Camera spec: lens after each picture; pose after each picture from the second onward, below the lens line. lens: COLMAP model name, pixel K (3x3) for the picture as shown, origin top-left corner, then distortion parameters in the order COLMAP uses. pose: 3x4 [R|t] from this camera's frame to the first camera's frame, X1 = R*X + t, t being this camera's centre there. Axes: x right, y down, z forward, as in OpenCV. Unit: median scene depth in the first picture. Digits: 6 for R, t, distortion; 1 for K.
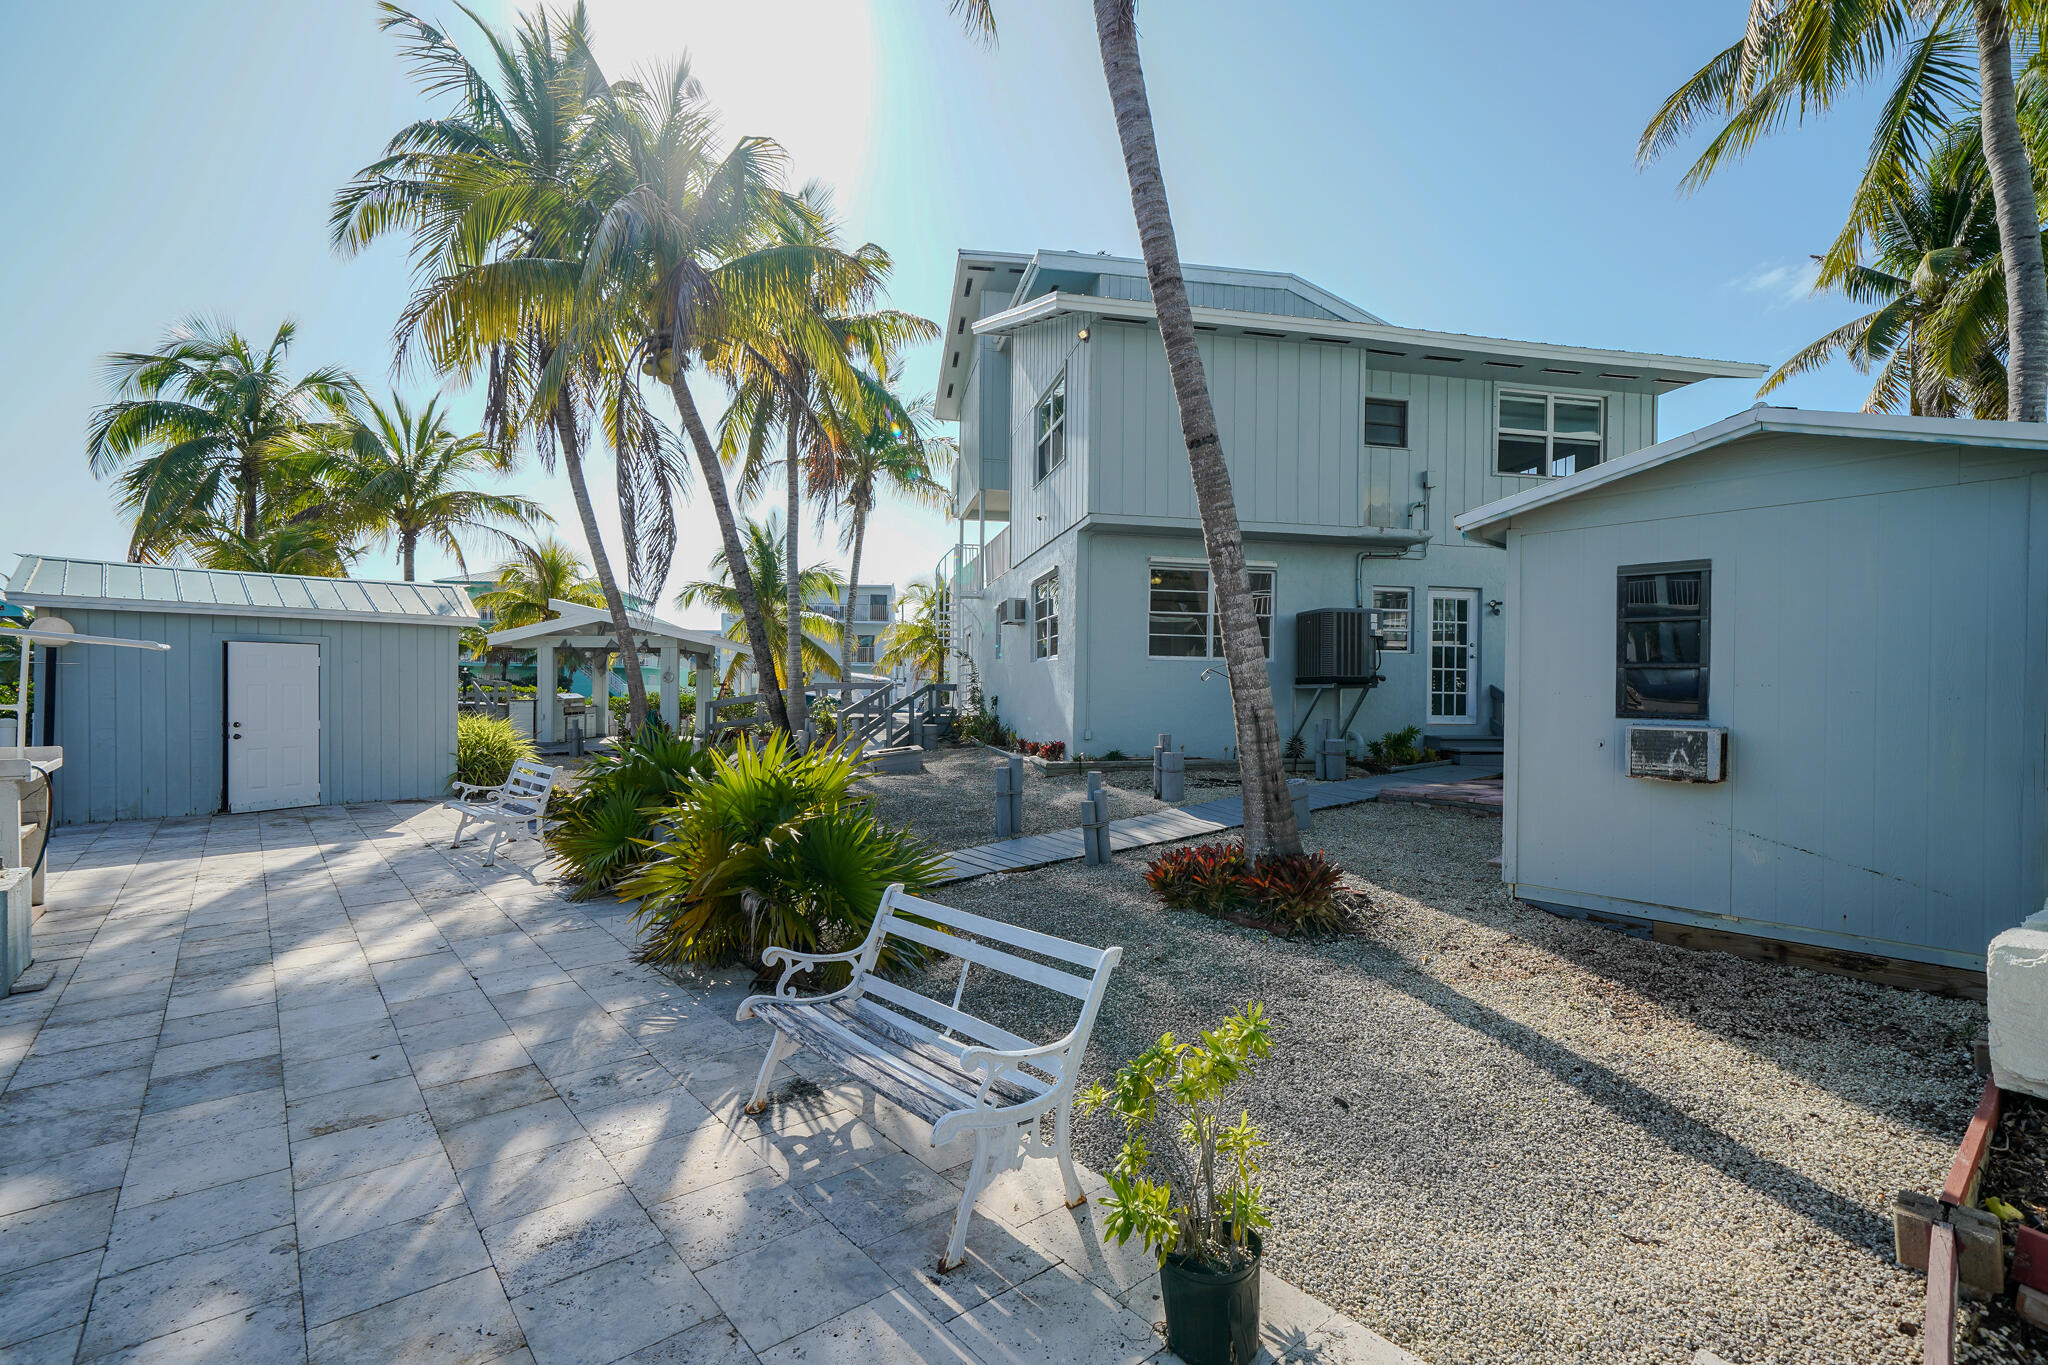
lens RADIAL K [[940.2, 0, 1024.0], [0, 940.2, 682.5], [0, 0, 1]] dist [-0.002311, -0.000564]
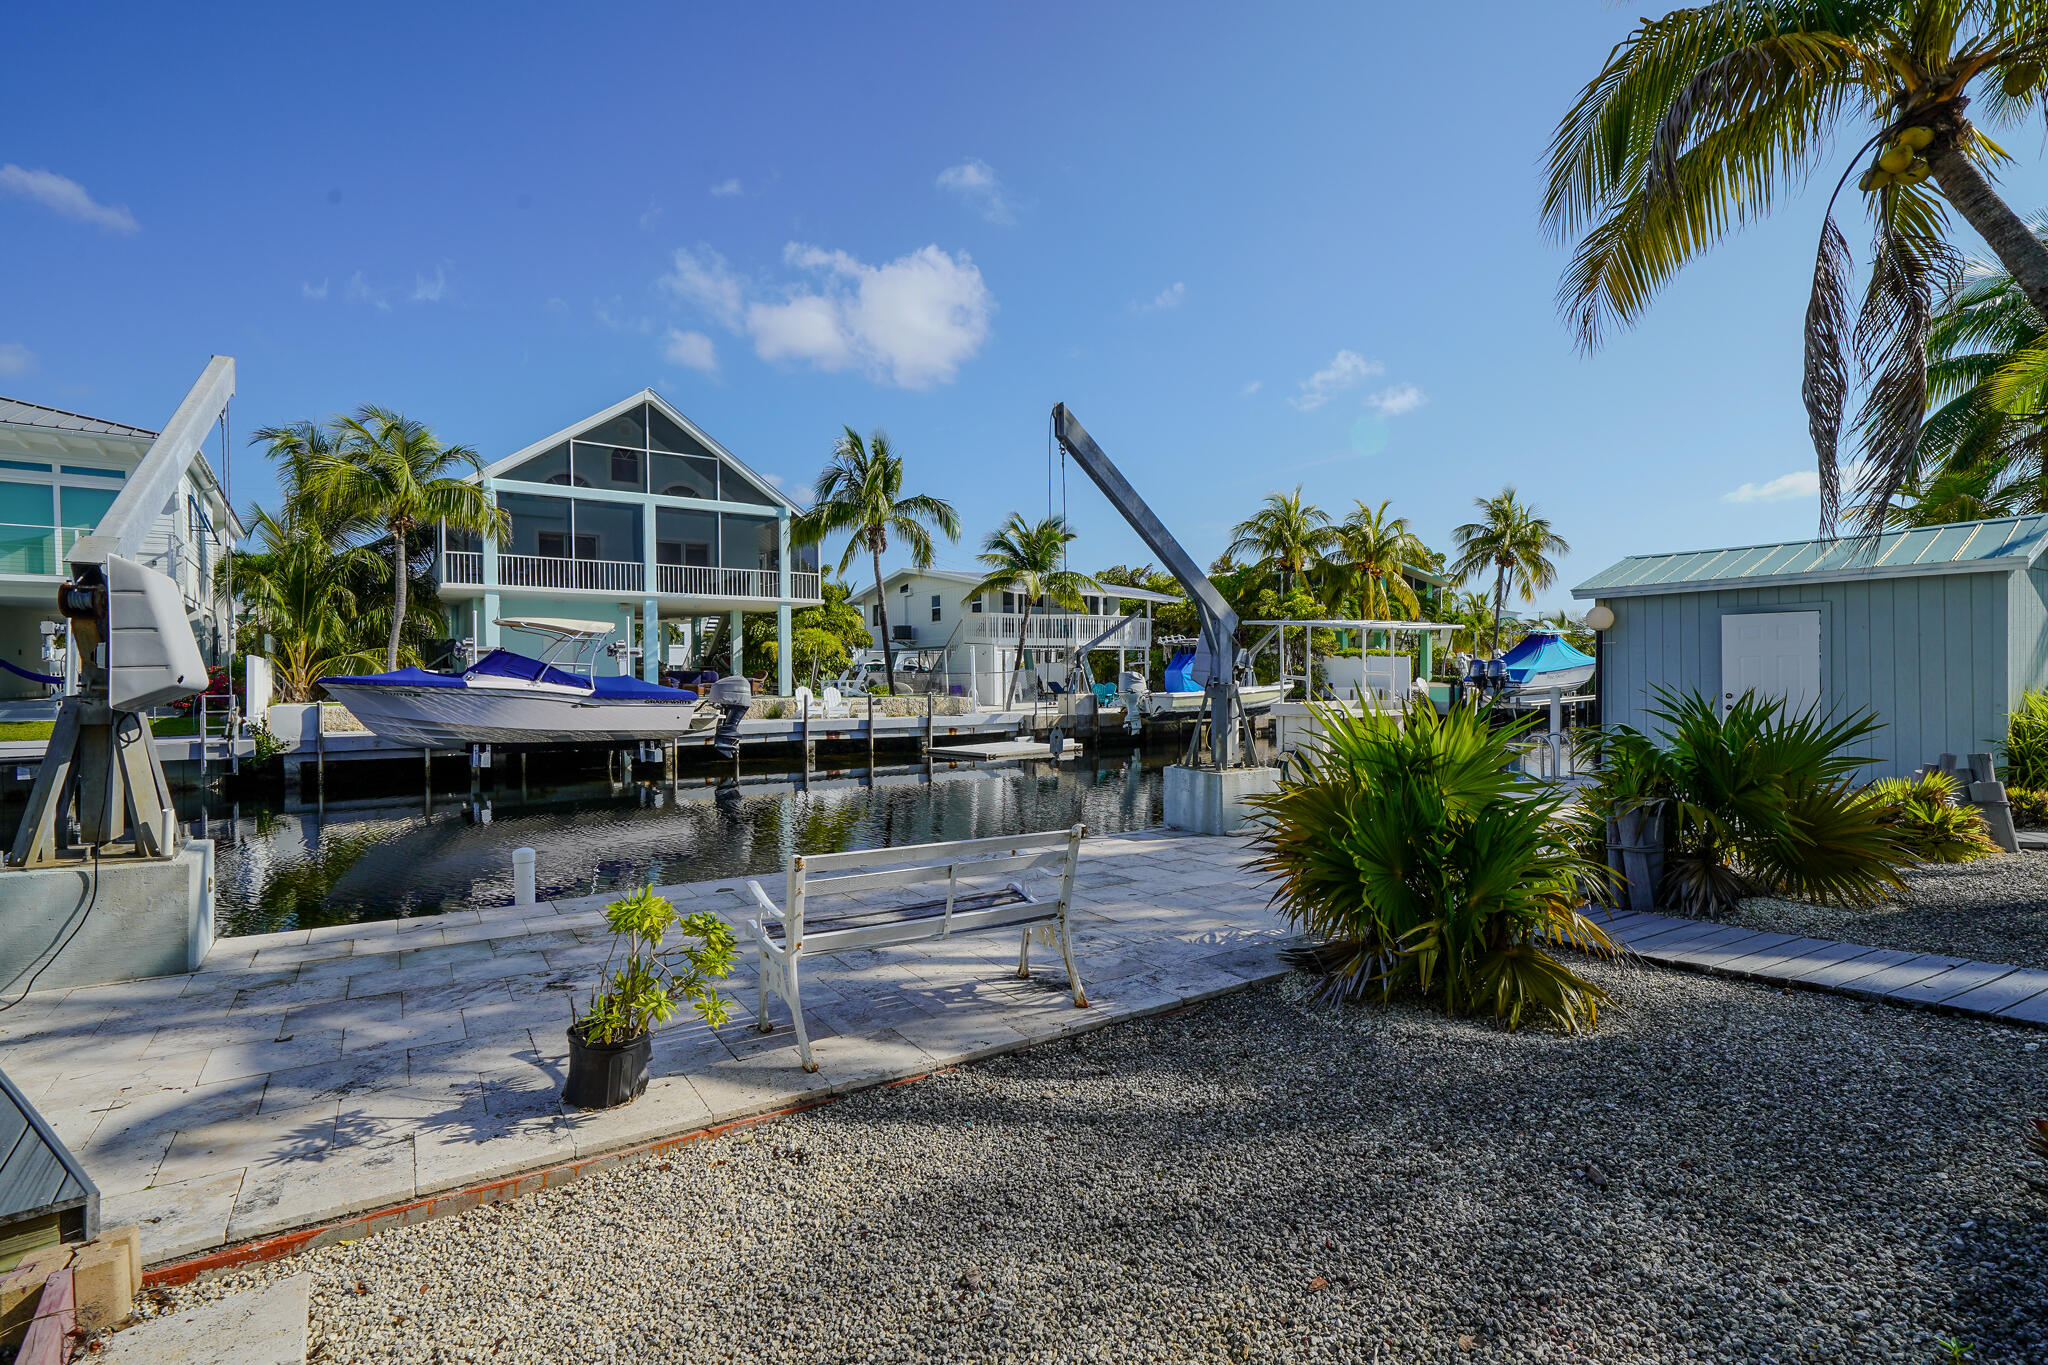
lens RADIAL K [[940.2, 0, 1024.0], [0, 940.2, 682.5], [0, 0, 1]] dist [-0.002311, -0.000564]
pose [[-0.115269, 0.001963, -0.993332, 0.970751], [0.021939, 0.999759, -0.000570, 0.052506], [0.993092, -0.021859, -0.115284, 1.129786]]
